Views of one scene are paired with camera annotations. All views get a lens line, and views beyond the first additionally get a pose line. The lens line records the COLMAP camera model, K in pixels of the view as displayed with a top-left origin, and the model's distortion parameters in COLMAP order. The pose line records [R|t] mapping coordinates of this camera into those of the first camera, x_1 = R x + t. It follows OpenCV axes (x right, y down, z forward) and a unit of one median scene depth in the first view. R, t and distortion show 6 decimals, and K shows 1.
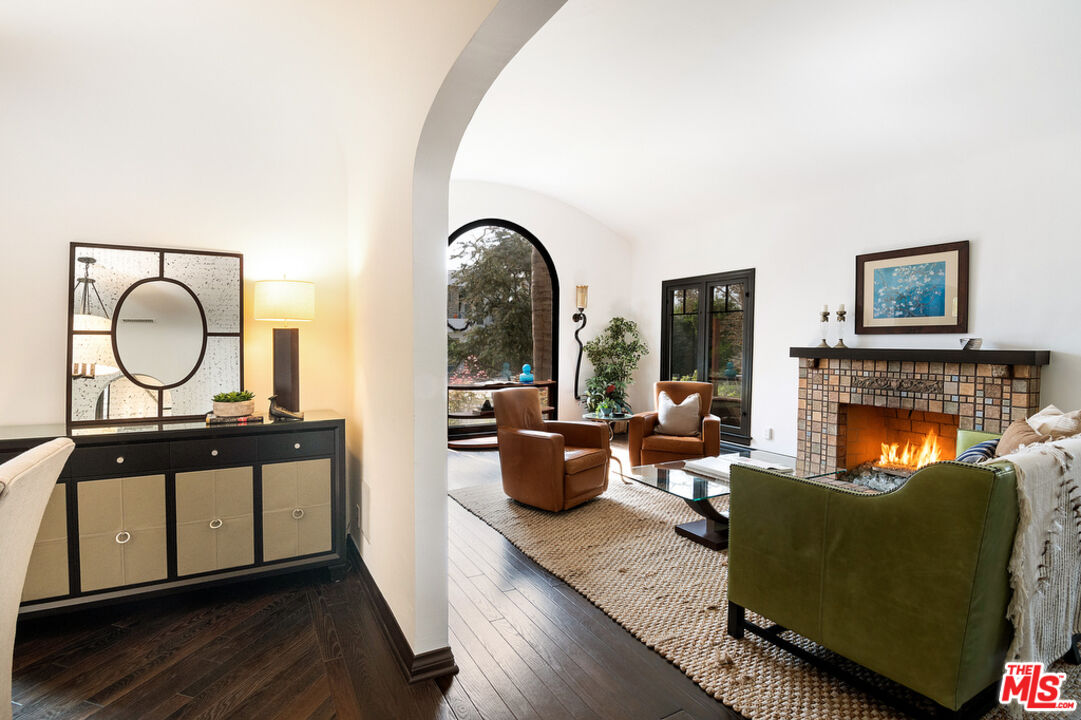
lens RADIAL K [[526.2, 0, 540.5], [0, 526.2, 358.6], [0, 0, 1]] dist [-0.018478, -0.002488]
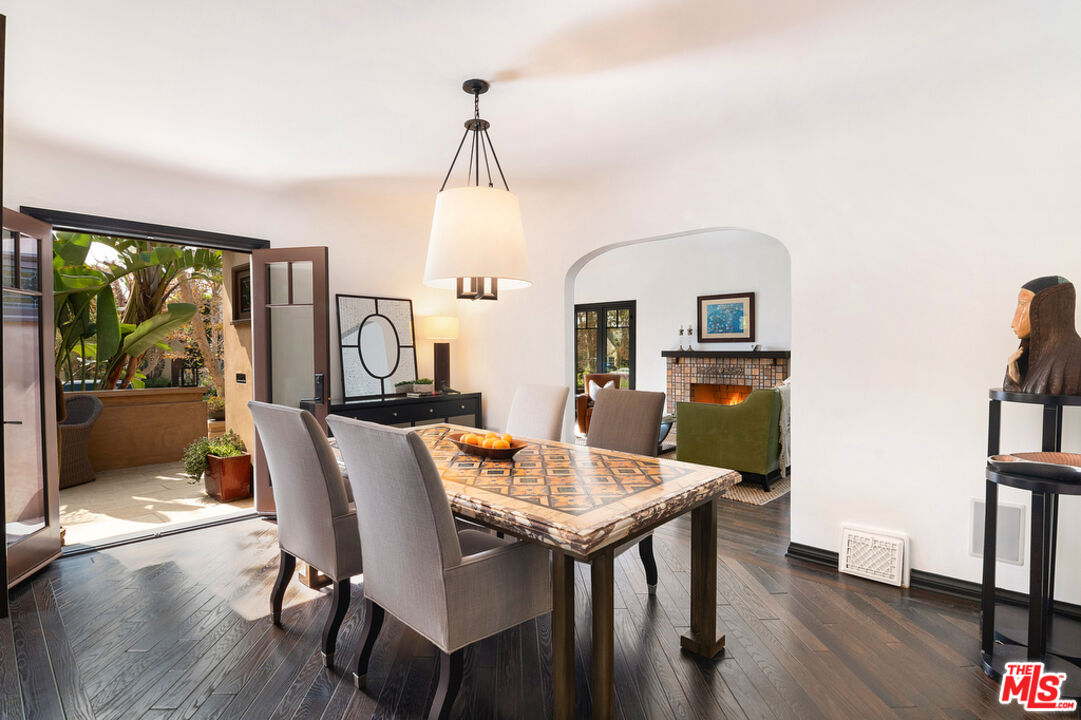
lens RADIAL K [[526.2, 0, 536.8], [0, 526.2, 357.9], [0, 0, 1]] dist [-0.018478, -0.002488]
pose [[0.949124, -0.015473, 0.314523, -0.448421], [0.019811, 0.999748, -0.010601, 0.010942], [-0.314279, 0.016293, 0.949191, -0.472120]]
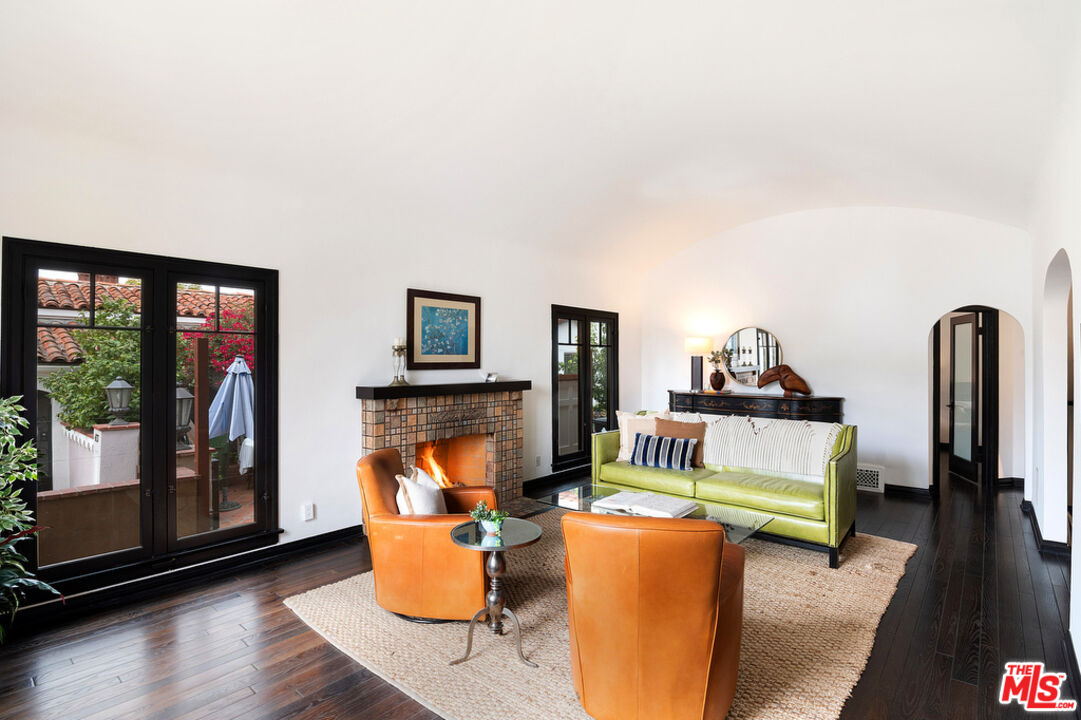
lens RADIAL K [[526.2, 0, 544.6], [0, 526.2, 360.4], [0, 0, 1]] dist [-0.018478, -0.002488]
pose [[-0.357725, -0.003281, 0.933821, -0.403794], [0.029862, 0.999442, 0.014951, -0.074359], [-0.933350, 0.033235, -0.357427, 1.158737]]
